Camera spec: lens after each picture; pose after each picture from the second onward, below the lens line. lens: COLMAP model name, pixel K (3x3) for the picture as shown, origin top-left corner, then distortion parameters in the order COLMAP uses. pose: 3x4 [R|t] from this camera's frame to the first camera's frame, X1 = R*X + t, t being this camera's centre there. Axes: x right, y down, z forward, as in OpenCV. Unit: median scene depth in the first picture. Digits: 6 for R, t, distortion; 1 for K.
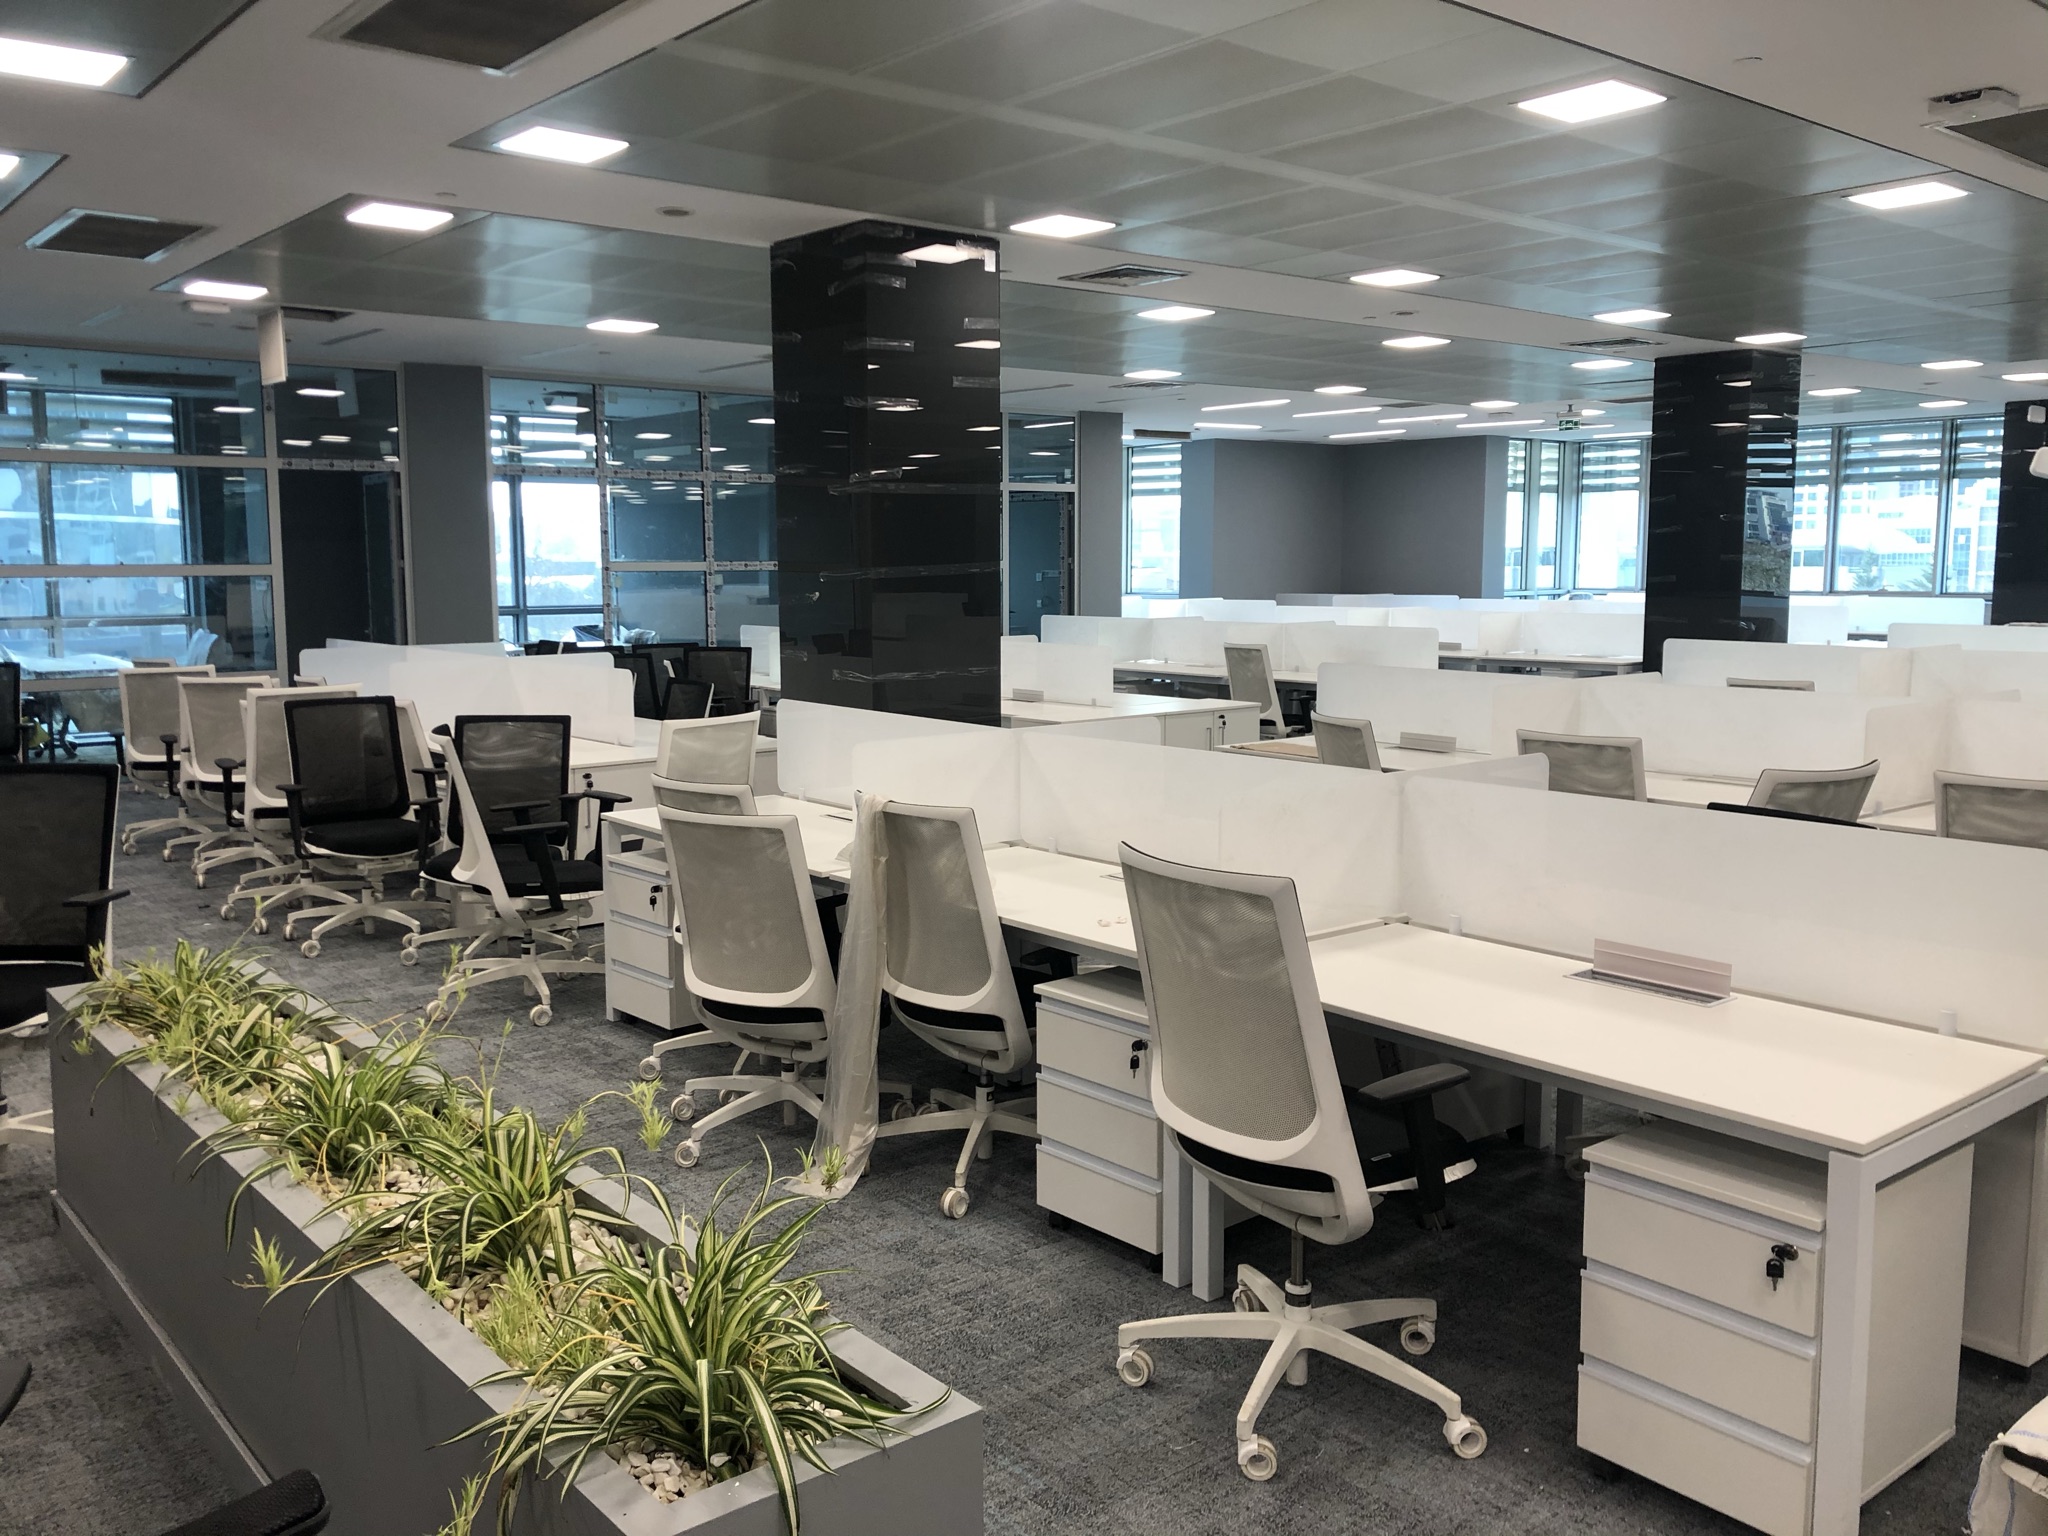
lens RADIAL K [[1694.9, 0, 1024.3], [0, 1694.9, 776.4], [0, 0, 1]] dist [0.028545, -0.009889]
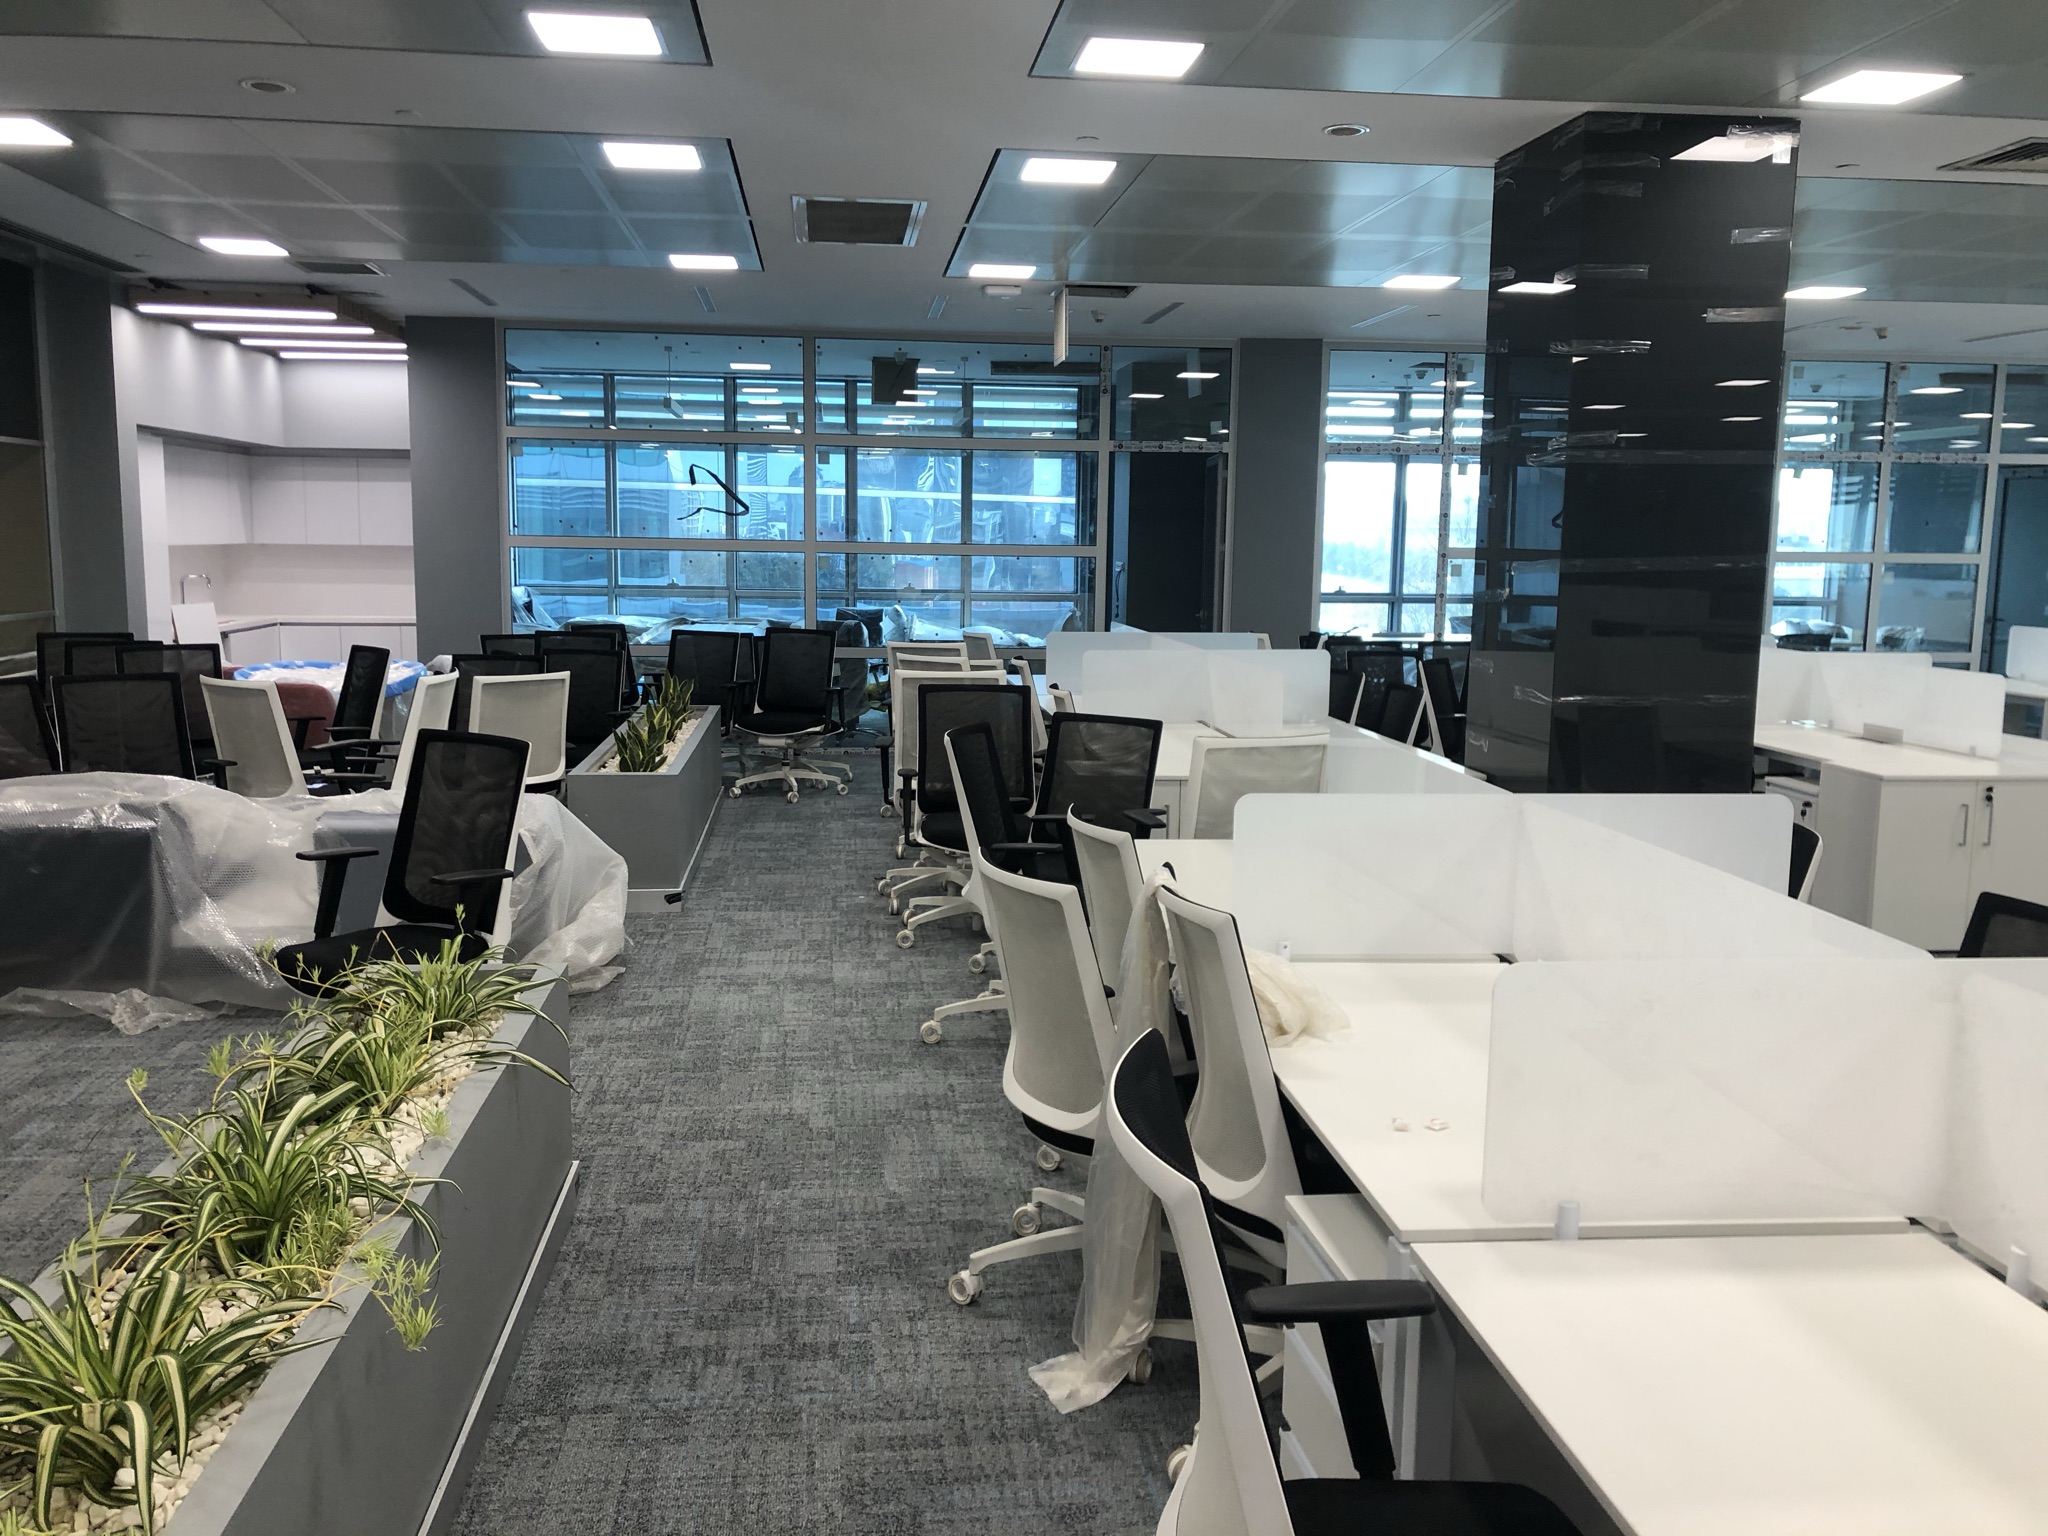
lens RADIAL K [[1694.9, 0, 1021.0], [0, 1694.9, 773.5], [0, 0, 1]] dist [0.028545, -0.009889]
pose [[0.830248, 0.093429, -0.549508, 0.131777], [-0.090184, 0.995379, 0.032978, -0.025392], [0.550049, 0.022177, 0.834838, 0.190671]]
